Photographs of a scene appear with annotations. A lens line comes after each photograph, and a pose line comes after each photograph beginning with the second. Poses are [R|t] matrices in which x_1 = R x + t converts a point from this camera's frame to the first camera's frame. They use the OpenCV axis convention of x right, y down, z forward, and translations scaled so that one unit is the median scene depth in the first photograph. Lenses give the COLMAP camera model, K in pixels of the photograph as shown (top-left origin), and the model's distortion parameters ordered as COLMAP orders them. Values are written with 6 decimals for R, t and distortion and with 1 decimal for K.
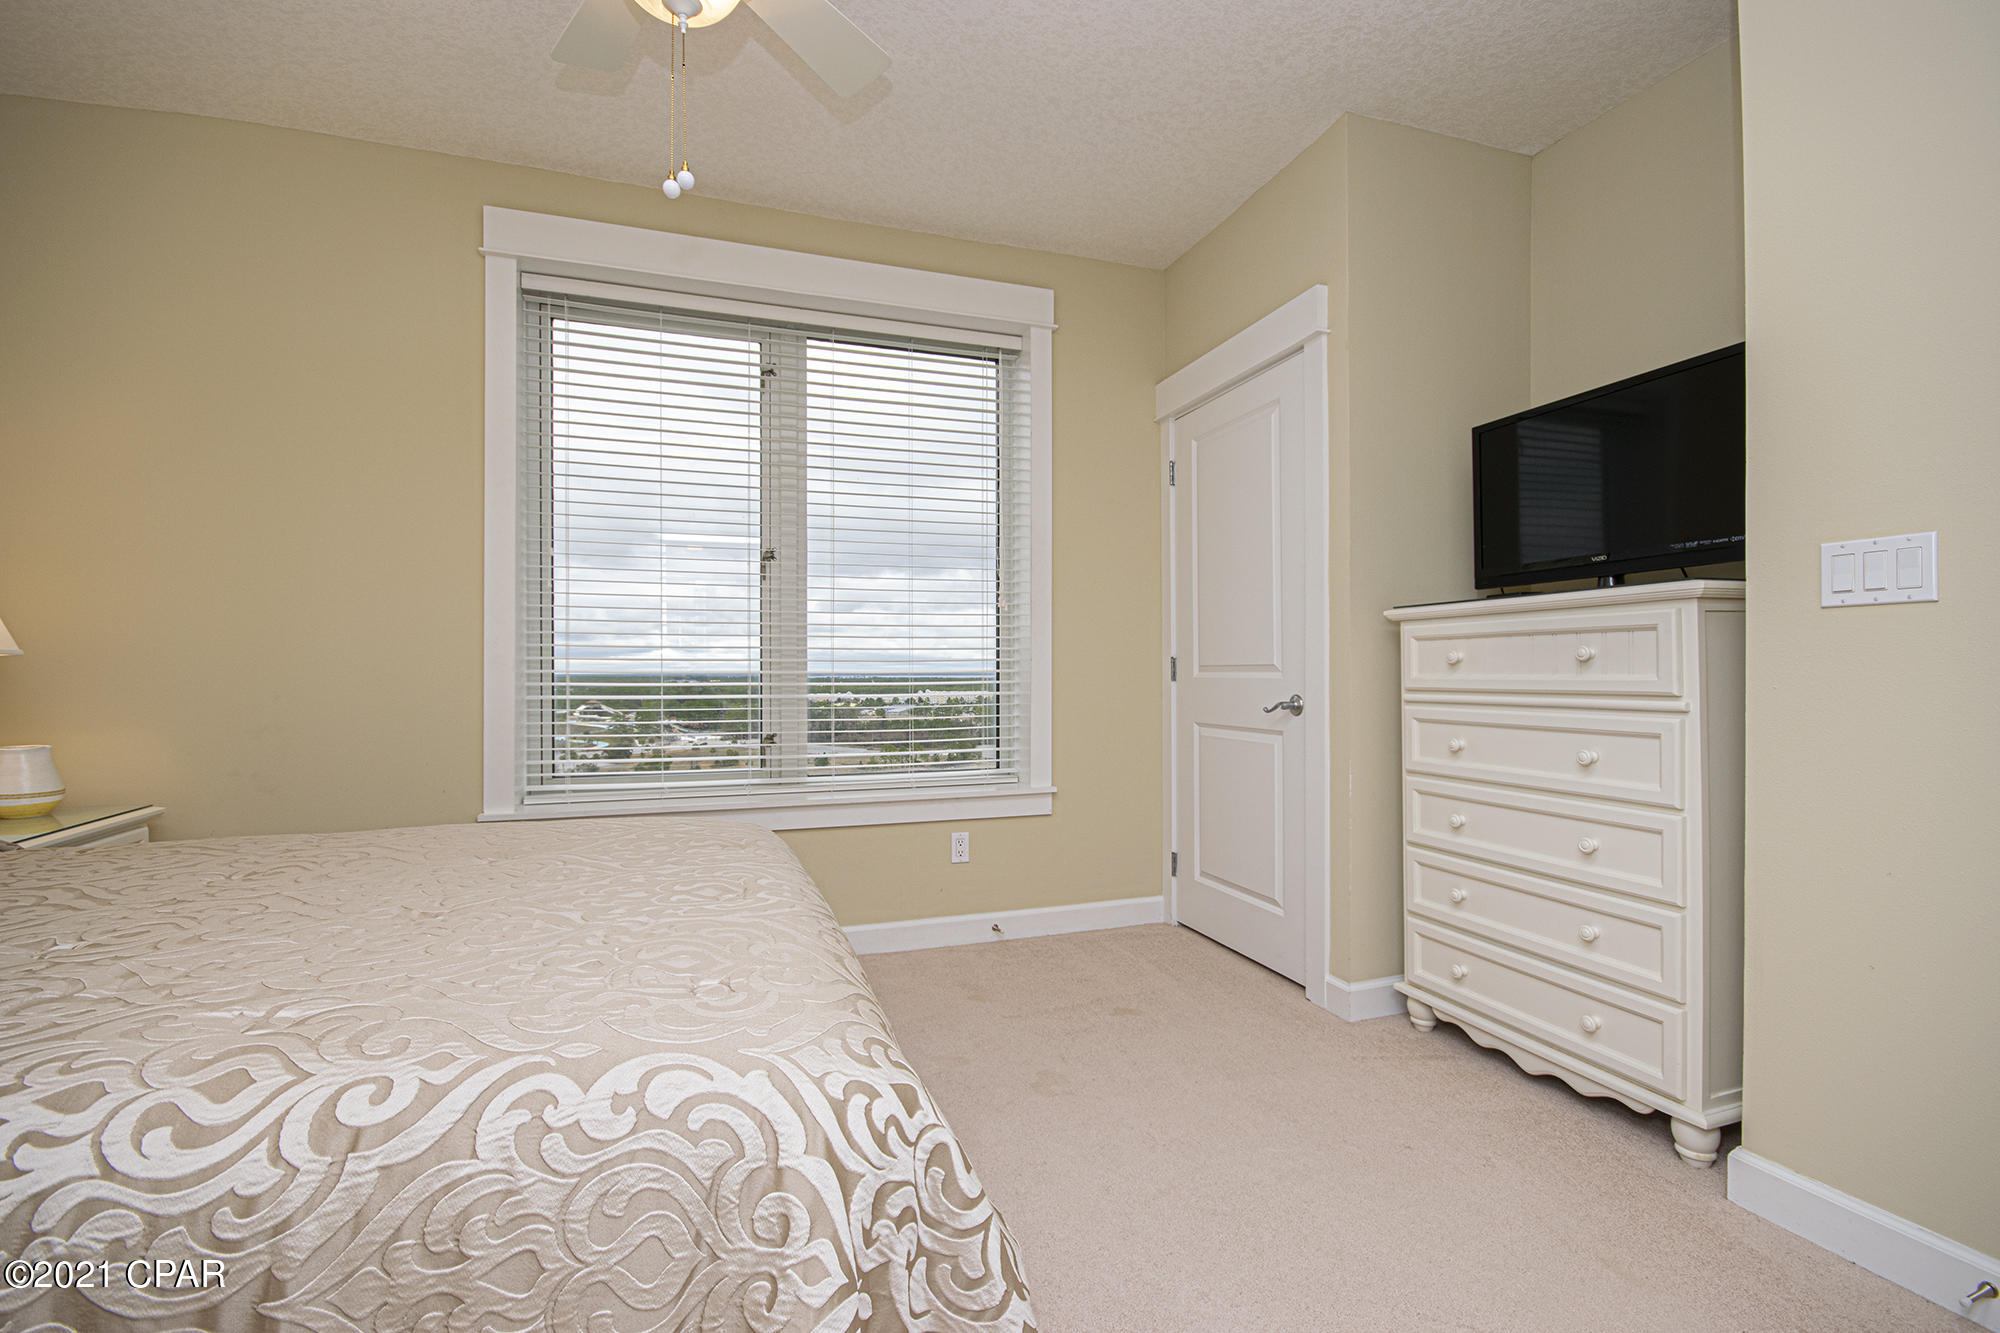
lens RADIAL K [[876.0, 0, 981.5], [0, 876.0, 668.8], [0, 0, 1]] dist [0.017211, -0.015012]
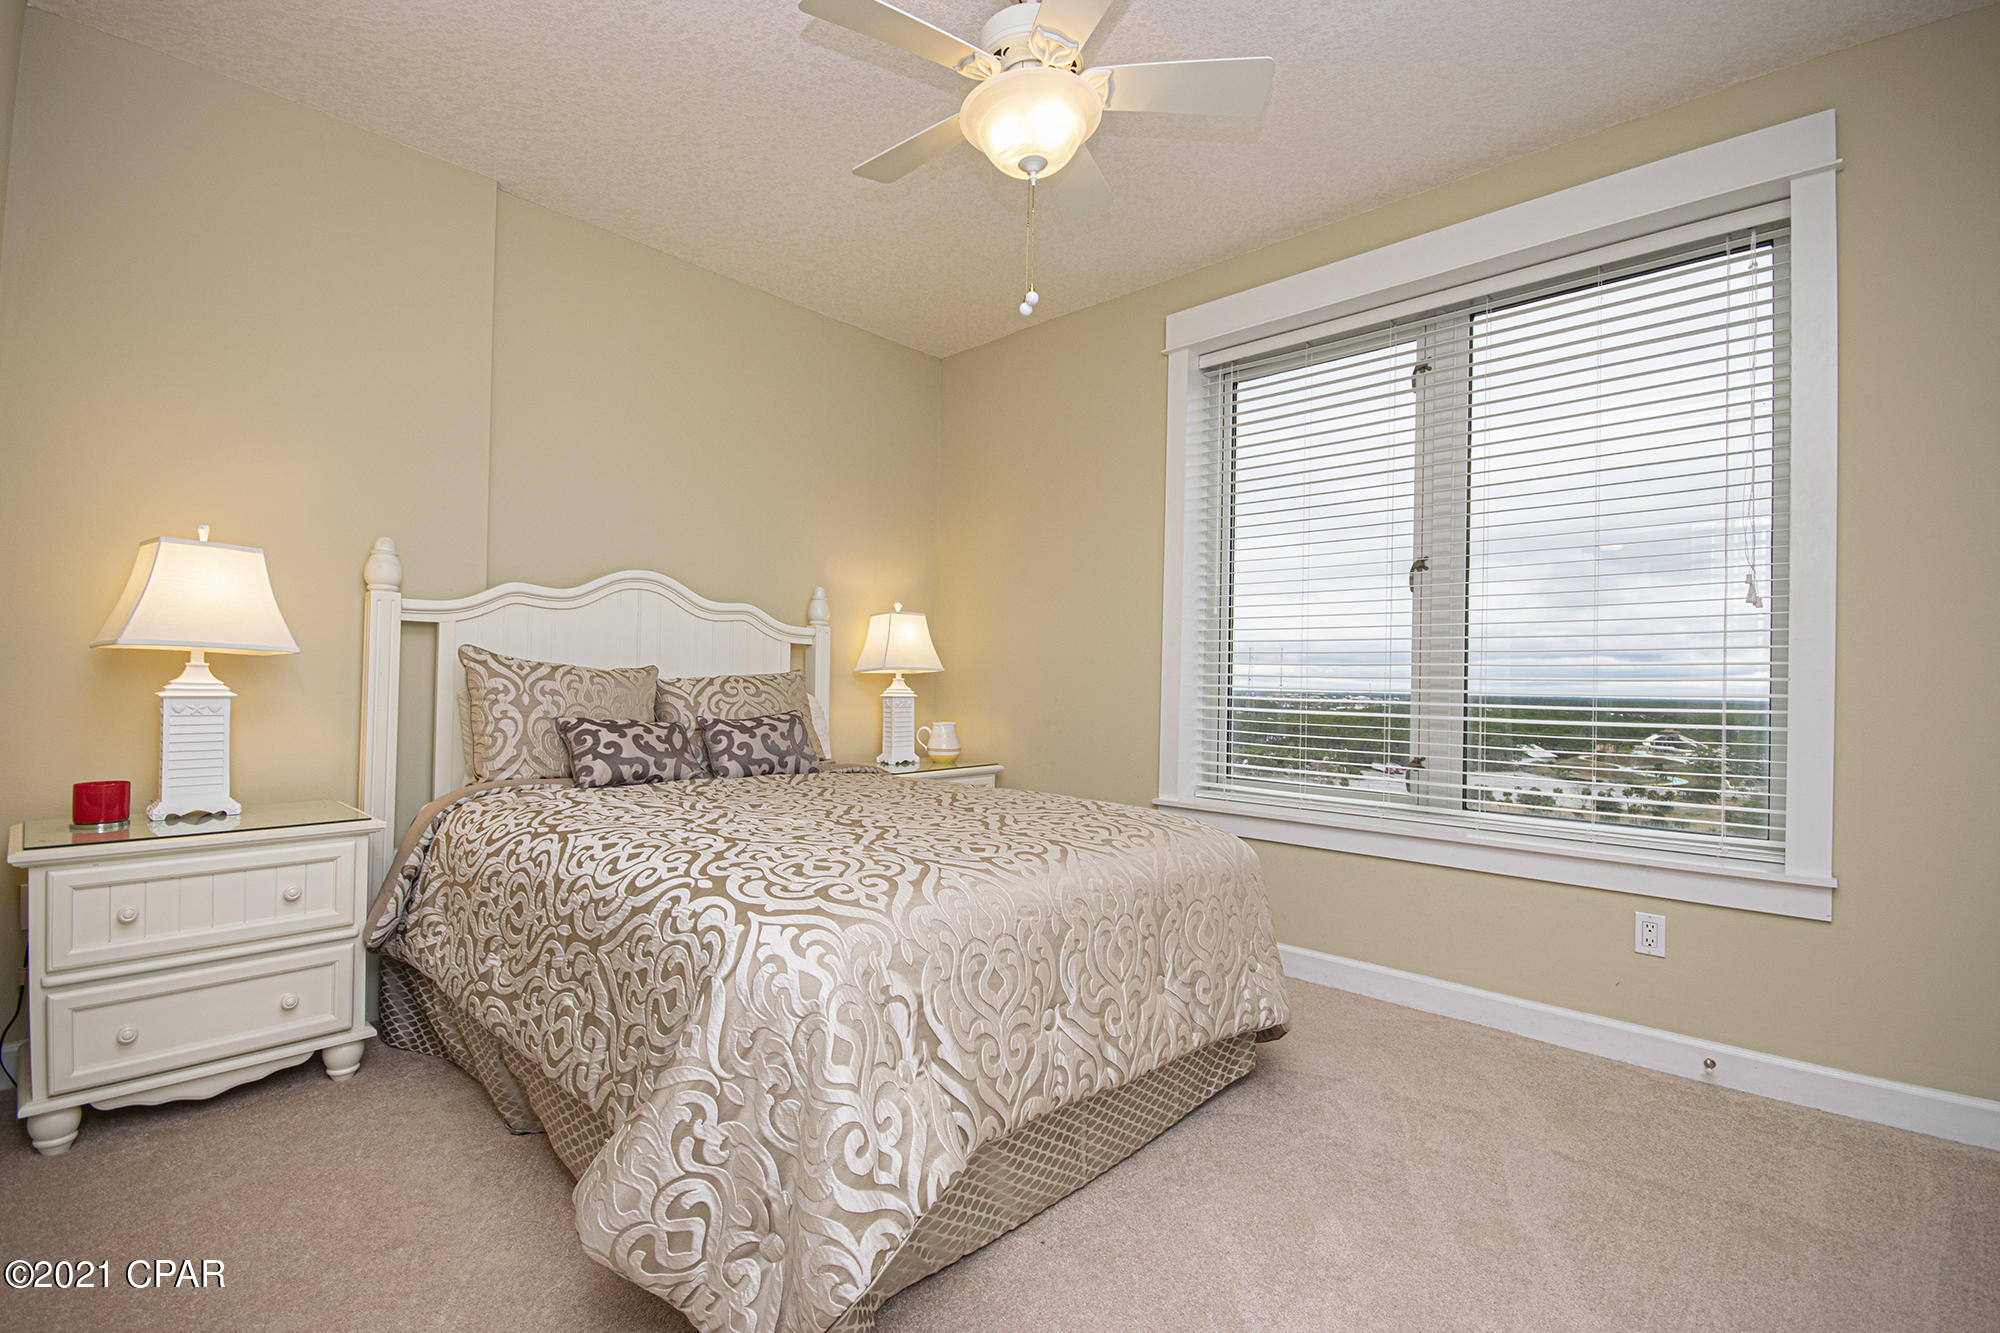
lens RADIAL K [[876.0, 0, 1000.7], [0, 876.0, 668.0], [0, 0, 1]] dist [0.017211, -0.015012]
pose [[0.484390, -0.005875, -0.874832, 0.352174], [-0.017059, 0.999724, -0.016159, 0.002493], [0.874686, 0.022751, 0.484156, 0.162759]]
